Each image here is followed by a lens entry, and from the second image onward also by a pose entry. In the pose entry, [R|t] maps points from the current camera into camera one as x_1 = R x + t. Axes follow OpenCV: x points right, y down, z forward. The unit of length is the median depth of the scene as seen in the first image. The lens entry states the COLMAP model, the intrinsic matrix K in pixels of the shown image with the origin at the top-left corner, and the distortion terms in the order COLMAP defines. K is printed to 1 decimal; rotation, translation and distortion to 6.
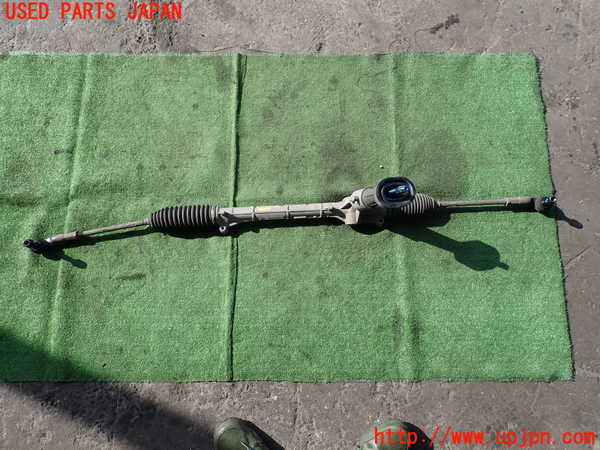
lens RADIAL K [[445.9, 0, 299.0], [0, 445.9, 224.2], [0, 0, 1]] dist [0.006934, 0.001772]
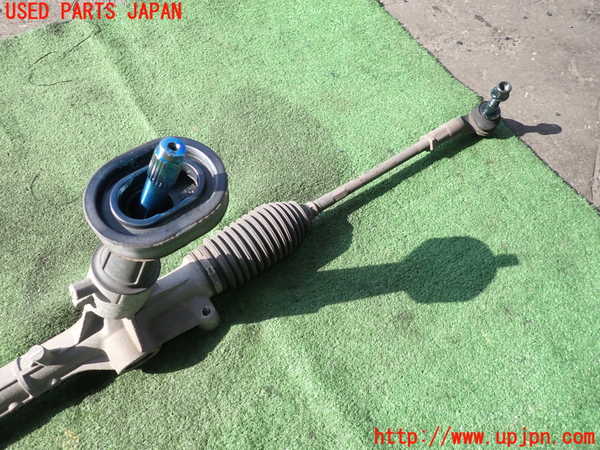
lens RADIAL K [[445.9, 0, 297.0], [0, 445.9, 226.5], [0, 0, 1]] dist [0.006934, 0.001772]
pose [[0.836487, -0.448831, 0.314388, 0.157004], [0.515986, 0.838303, -0.176087, 0.035597], [-0.184519, 0.309515, 0.932820, 0.600237]]
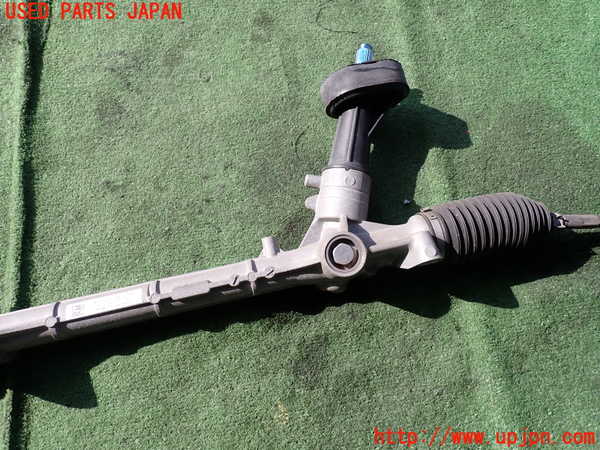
lens RADIAL K [[445.9, 0, 298.1], [0, 445.9, 225.1], [0, 0, 1]] dist [0.006934, 0.001772]
pose [[0.989059, -0.123292, 0.081004, 0.055280], [0.130185, 0.987738, -0.086172, -0.088773], [-0.069386, 0.095775, 0.992982, 0.624916]]
